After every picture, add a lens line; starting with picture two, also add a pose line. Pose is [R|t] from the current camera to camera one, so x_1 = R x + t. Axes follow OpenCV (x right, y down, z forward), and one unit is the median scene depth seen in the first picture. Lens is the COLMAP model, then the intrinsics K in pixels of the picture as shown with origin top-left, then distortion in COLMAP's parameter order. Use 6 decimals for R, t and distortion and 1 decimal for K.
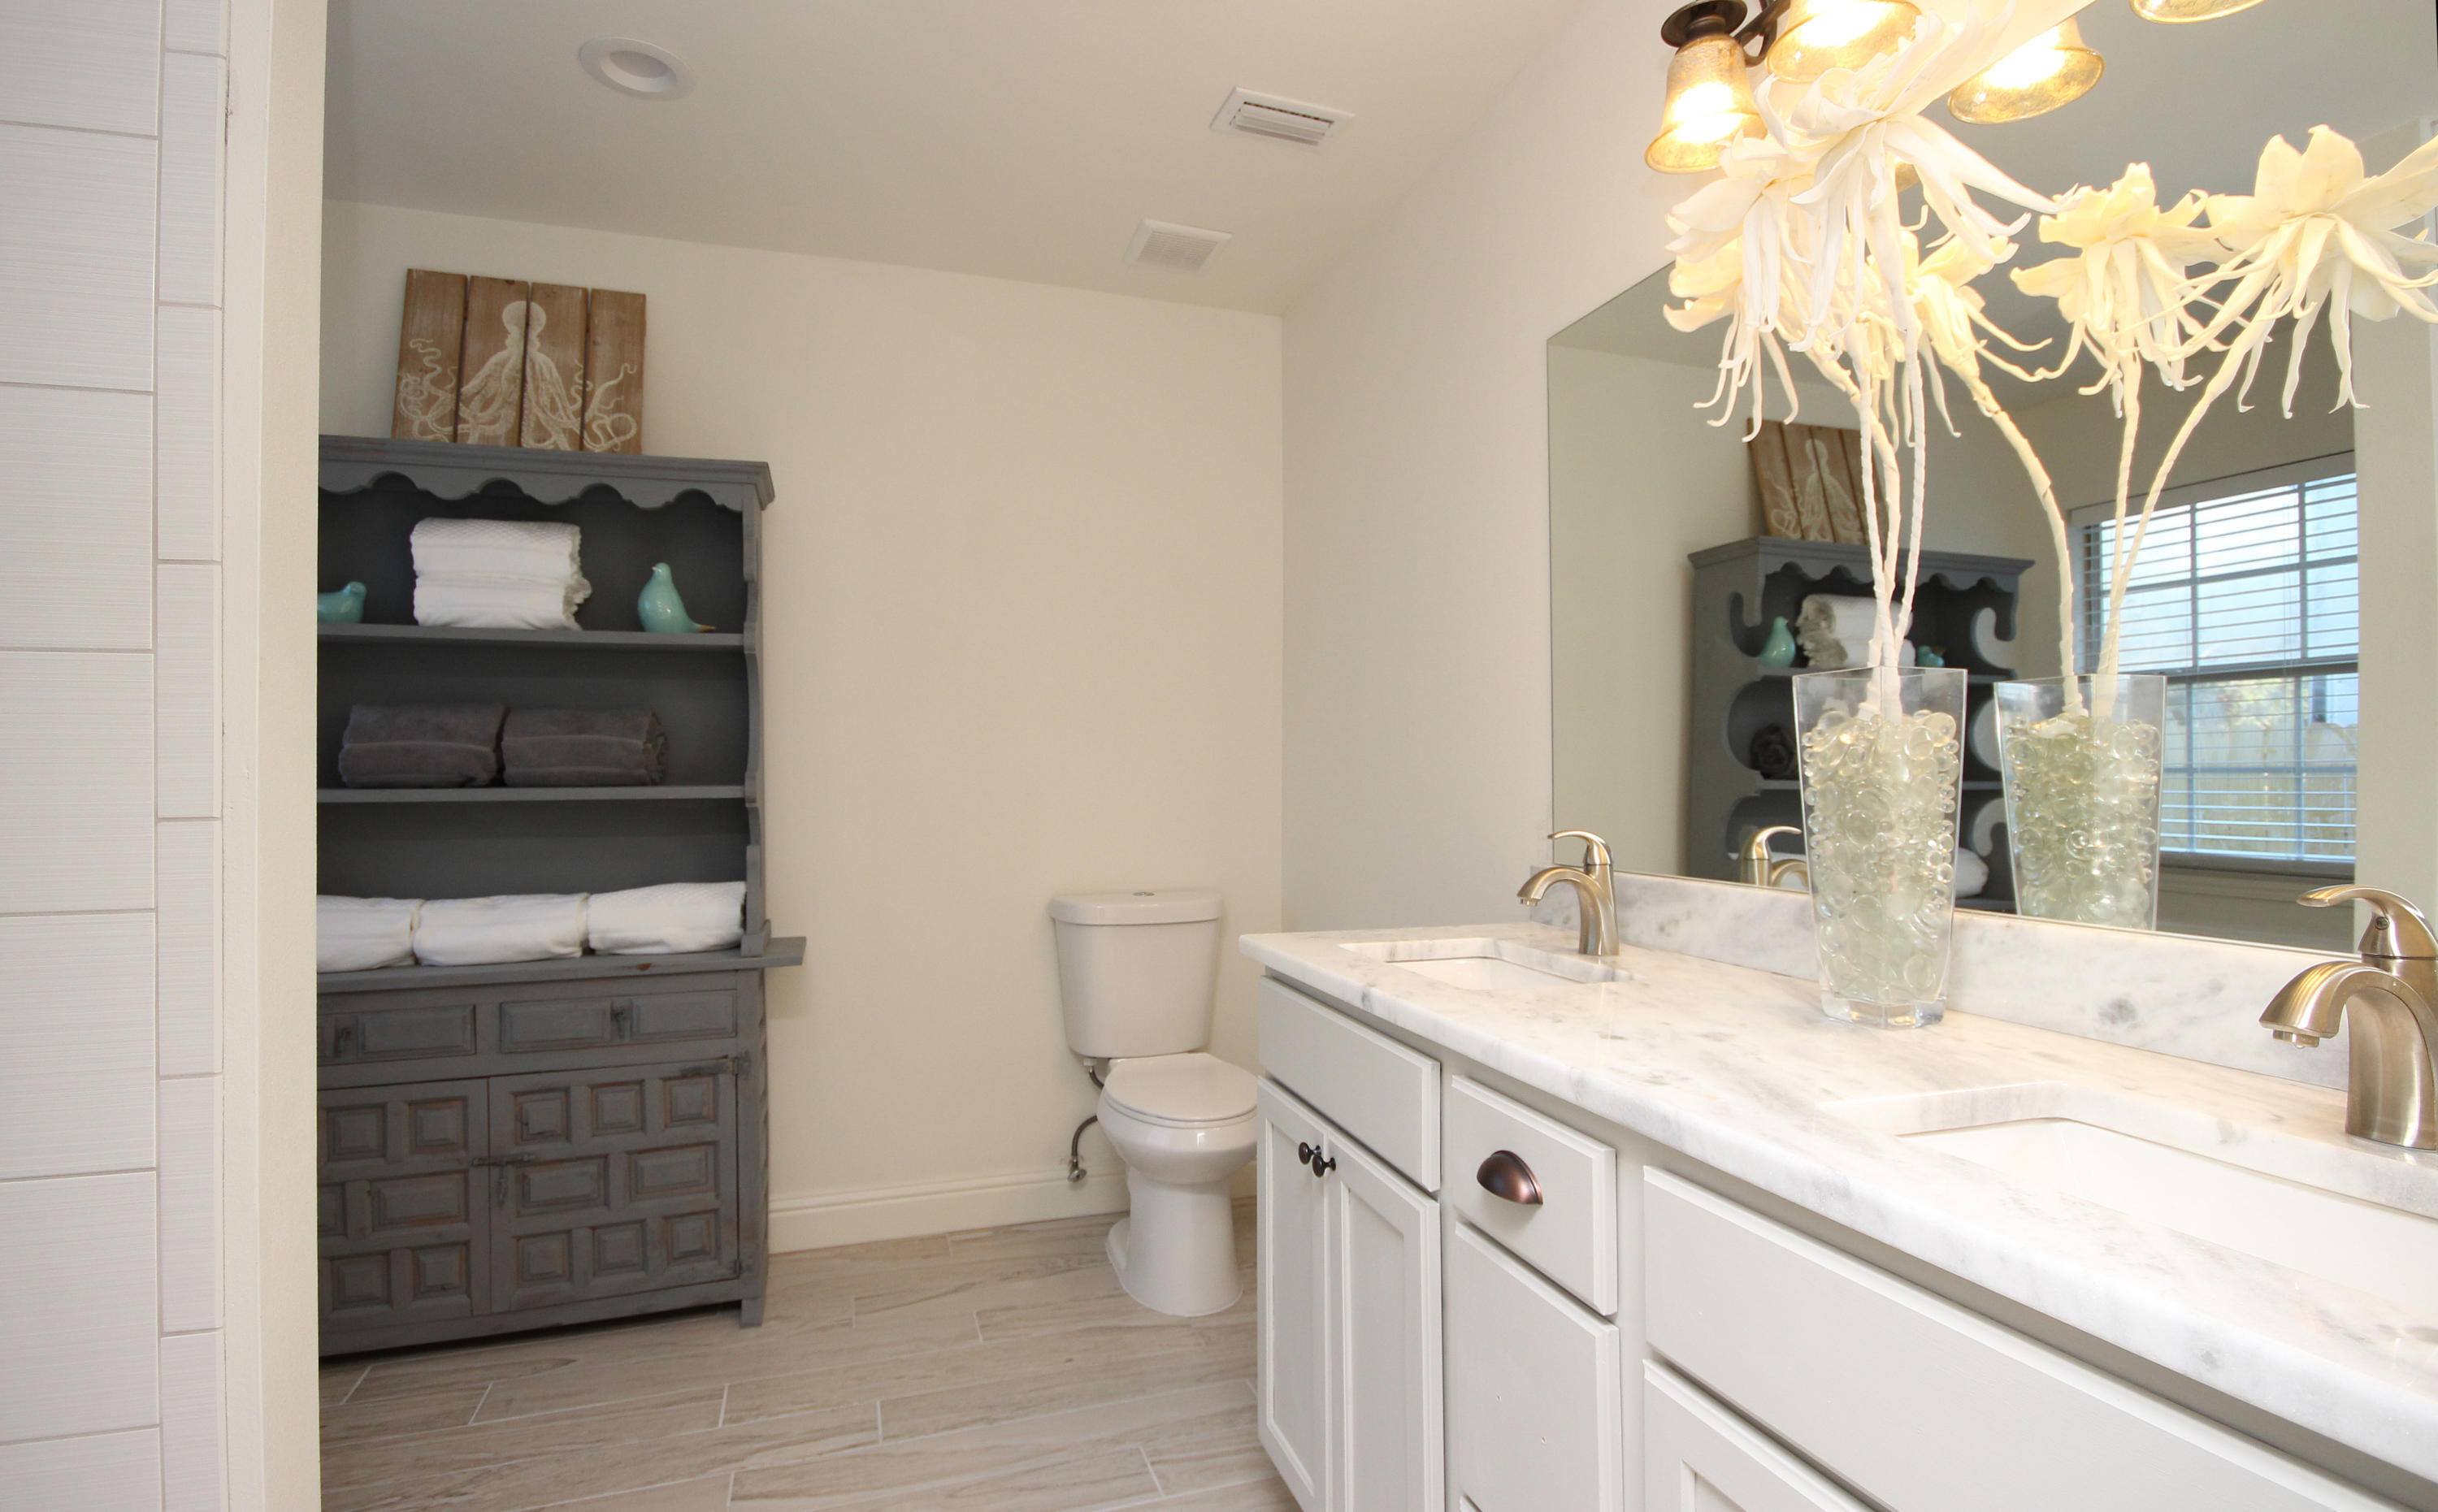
lens RADIAL K [[1131.1, 0, 1219.0], [0, 1131.1, 756.0], [0, 0, 1]] dist [-0.002978, -0.000370]
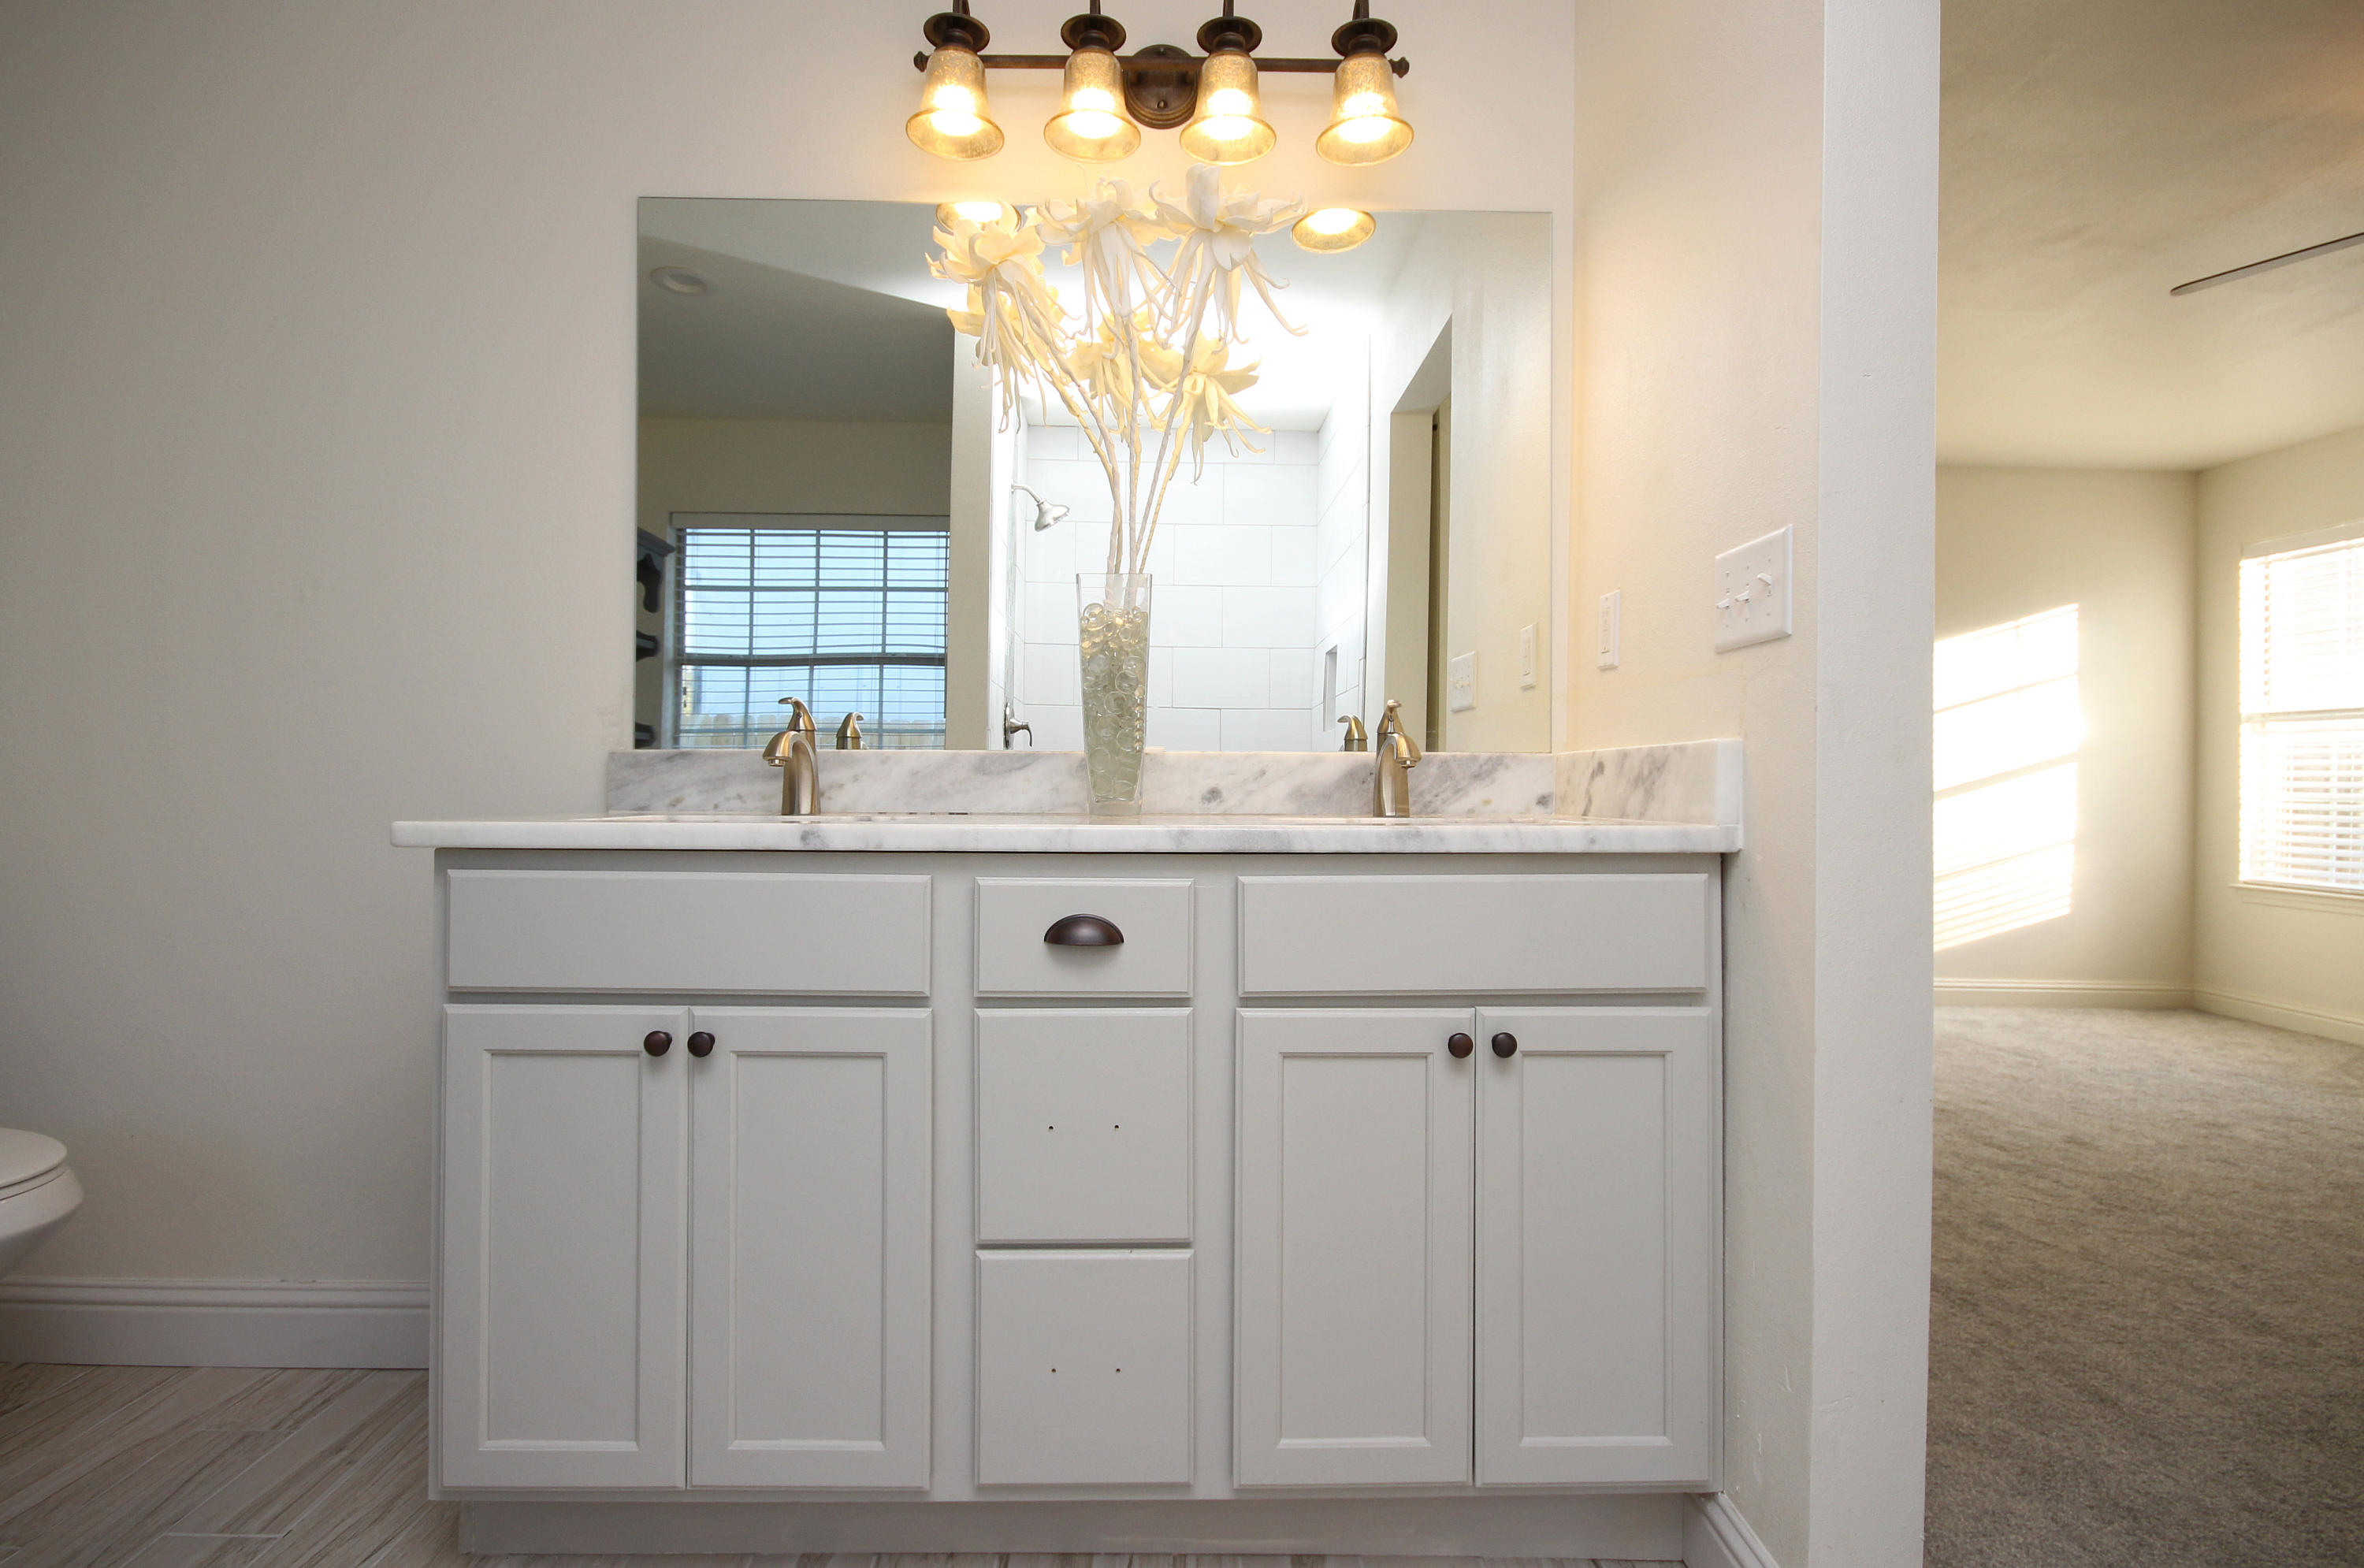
lens RADIAL K [[1088.2, 0, 1190.1], [0, 1088.2, 783.3], [0, 0, 1]] dist [0.003214, -0.012192]
pose [[0.312434, -0.004909, 0.949927, -0.515102], [-0.023460, 0.999642, 0.012882, 0.123661], [-0.949650, -0.026310, 0.312207, 0.339832]]
